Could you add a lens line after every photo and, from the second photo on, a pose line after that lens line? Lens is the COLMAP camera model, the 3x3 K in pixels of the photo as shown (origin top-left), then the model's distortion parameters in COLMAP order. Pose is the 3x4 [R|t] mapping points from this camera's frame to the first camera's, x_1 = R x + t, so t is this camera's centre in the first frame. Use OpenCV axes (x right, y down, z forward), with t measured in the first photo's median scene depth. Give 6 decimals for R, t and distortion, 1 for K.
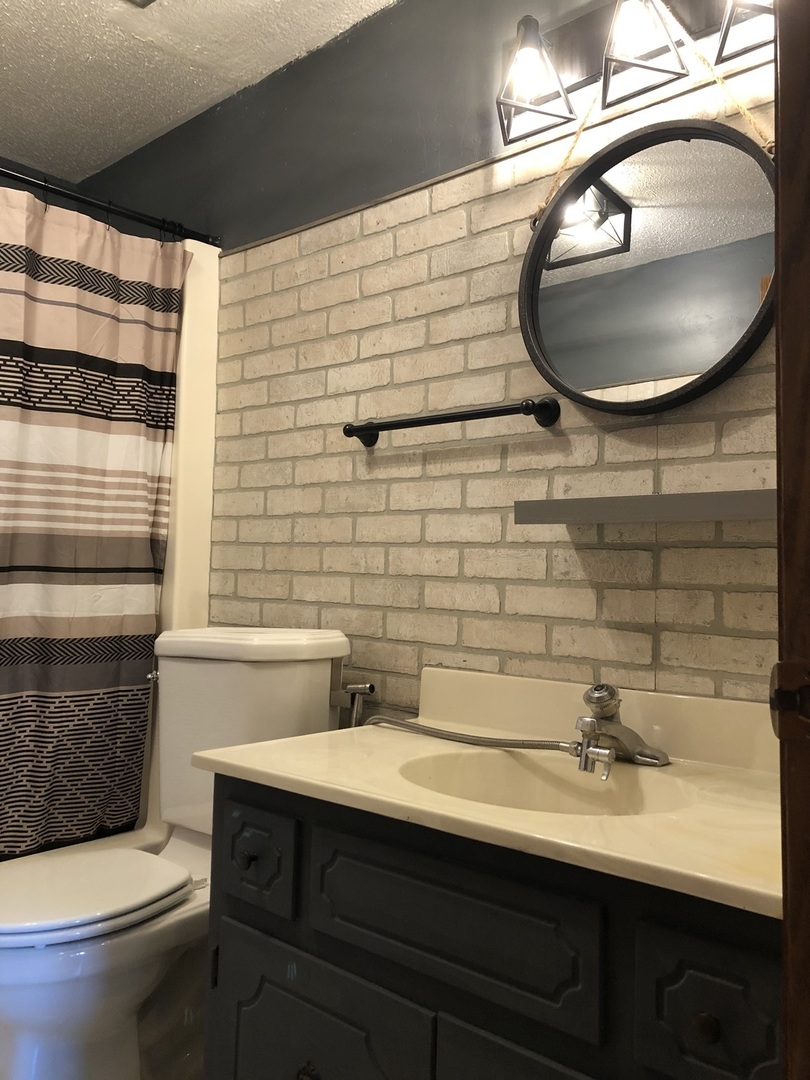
lens RADIAL K [[890.8, 0, 403.1], [0, 890.8, 521.3], [0, 0, 1]] dist [0.038335, -0.041108]
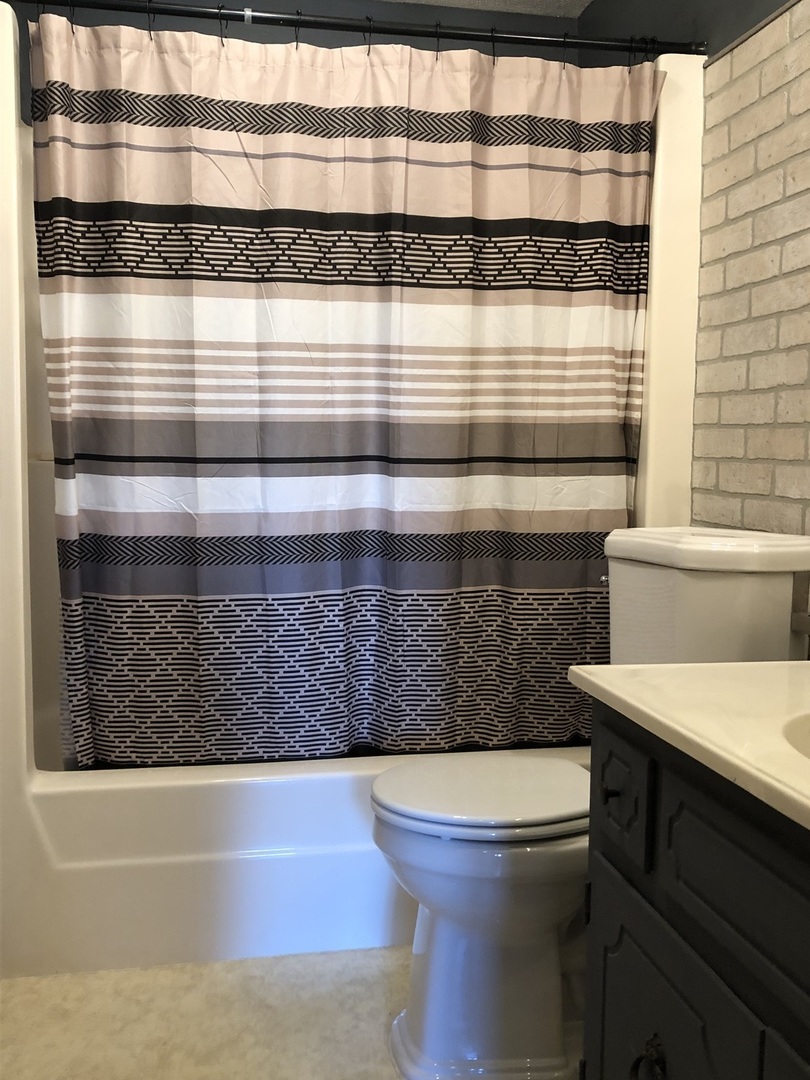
lens RADIAL K [[1012.6, 0, 403.9], [0, 1012.6, 518.8], [0, 0, 1]] dist [0.043887, -0.076620]
pose [[0.790596, 0.027069, -0.611740, 0.164794], [0.044203, 0.993893, 0.101106, 0.002397], [0.610741, -0.106975, 0.784571, 0.082923]]
